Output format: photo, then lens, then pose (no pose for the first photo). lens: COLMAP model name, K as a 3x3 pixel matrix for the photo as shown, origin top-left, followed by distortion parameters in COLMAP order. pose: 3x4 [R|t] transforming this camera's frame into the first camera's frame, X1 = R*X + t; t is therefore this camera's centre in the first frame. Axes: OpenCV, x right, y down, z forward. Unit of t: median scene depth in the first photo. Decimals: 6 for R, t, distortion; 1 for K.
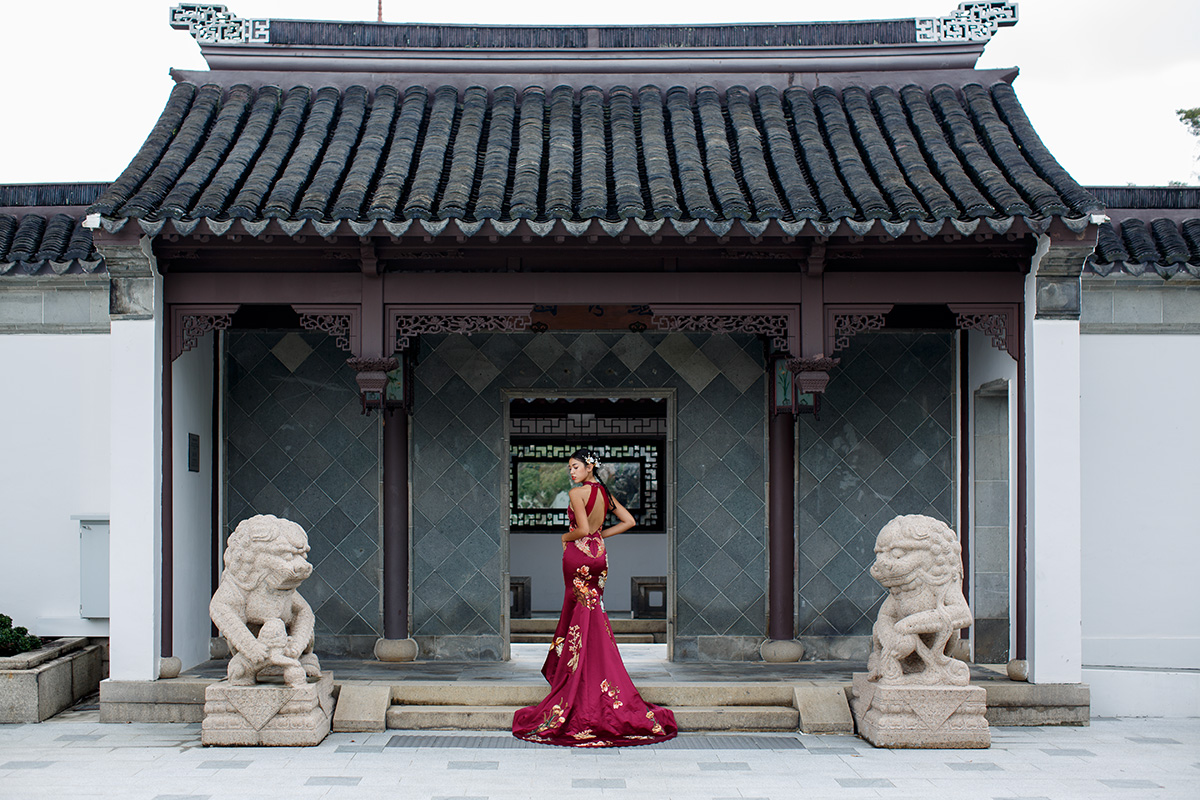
lens RADIAL K [[1740.9, 0, 447.7], [0, 1740.9, 492.3], [0, 0, 1]] dist [-0.154382, 0.491681]
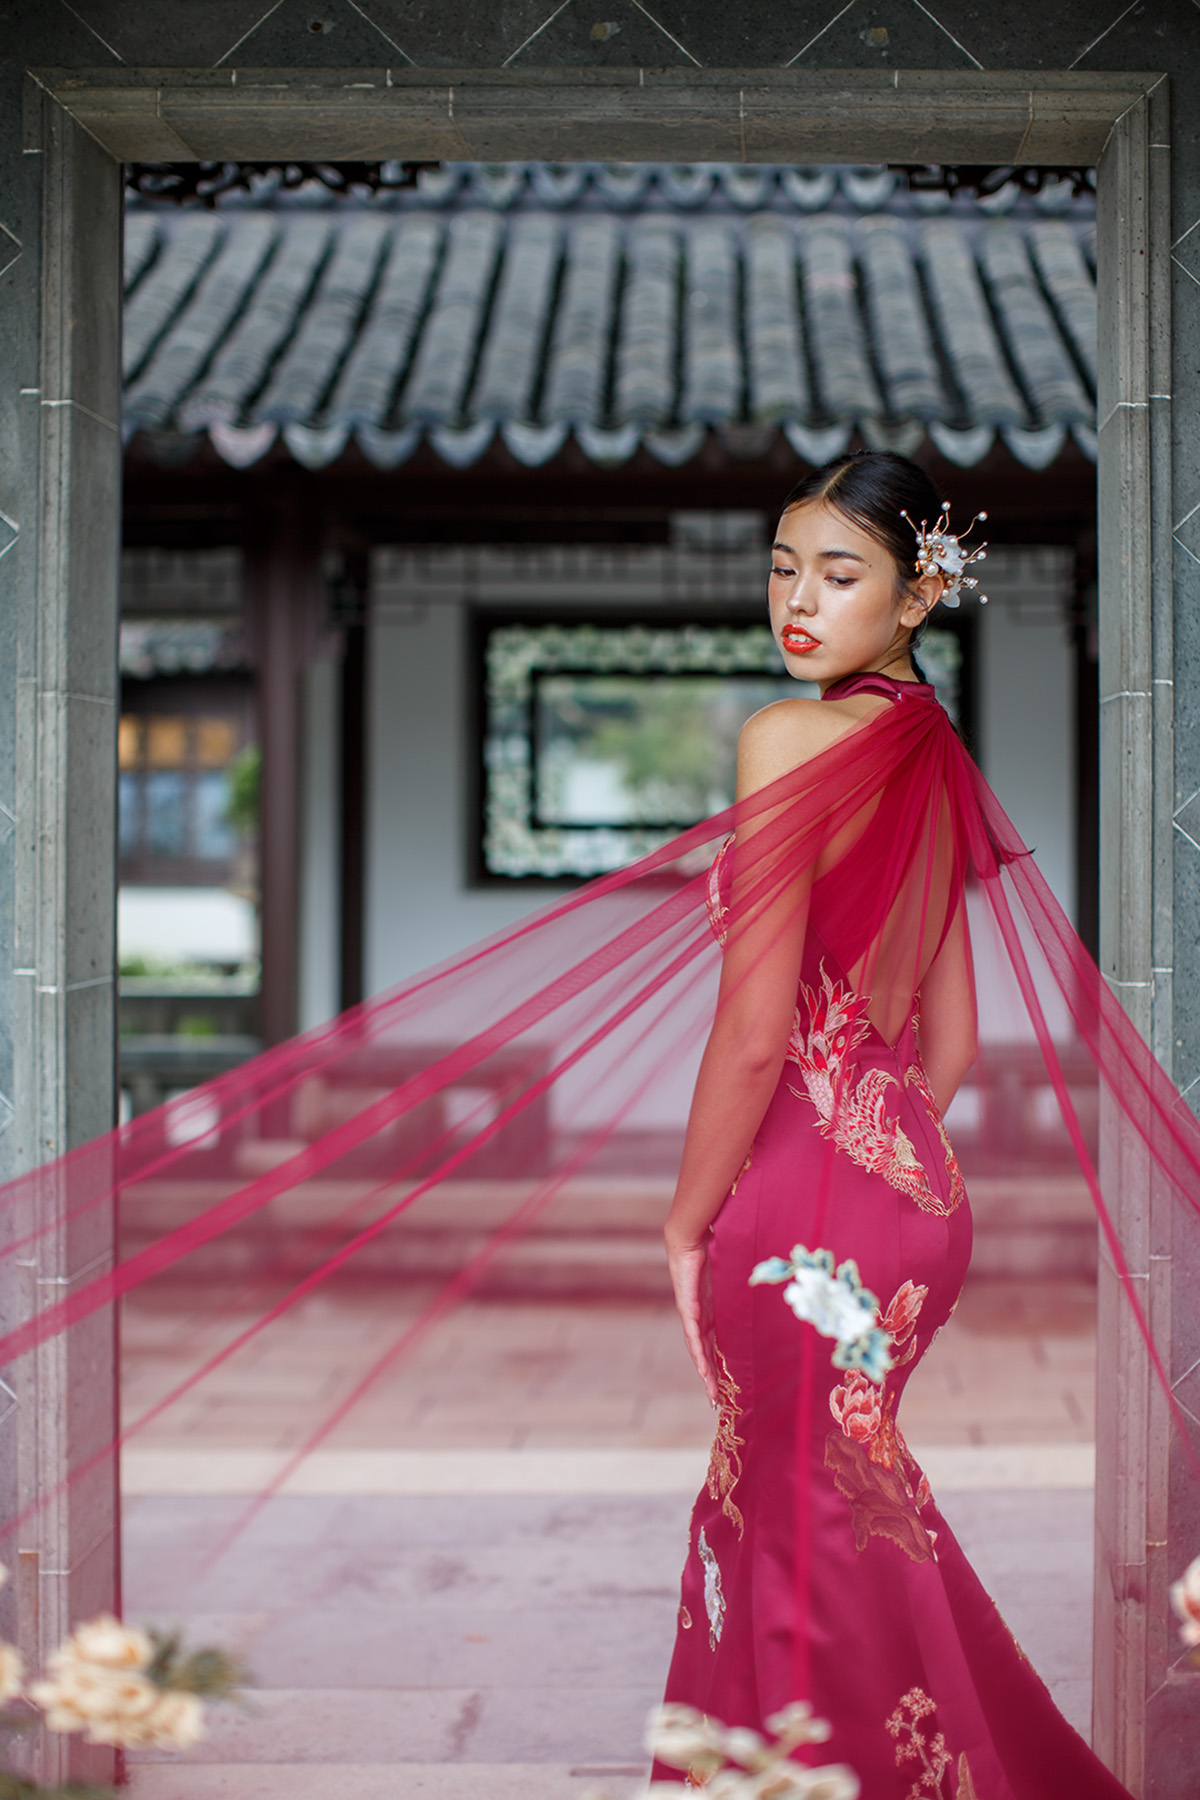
lens RADIAL K [[2664.6, 0, 714.5], [0, 2664.6, 753.1], [0, 0, 1]] dist [-0.128676, 0.165857]
pose [[0.999052, -0.000430, 0.043537, 0.081178], [0.000885, 0.999945, -0.010436, 0.003179], [-0.043530, 0.010464, 0.998997, 0.768320]]
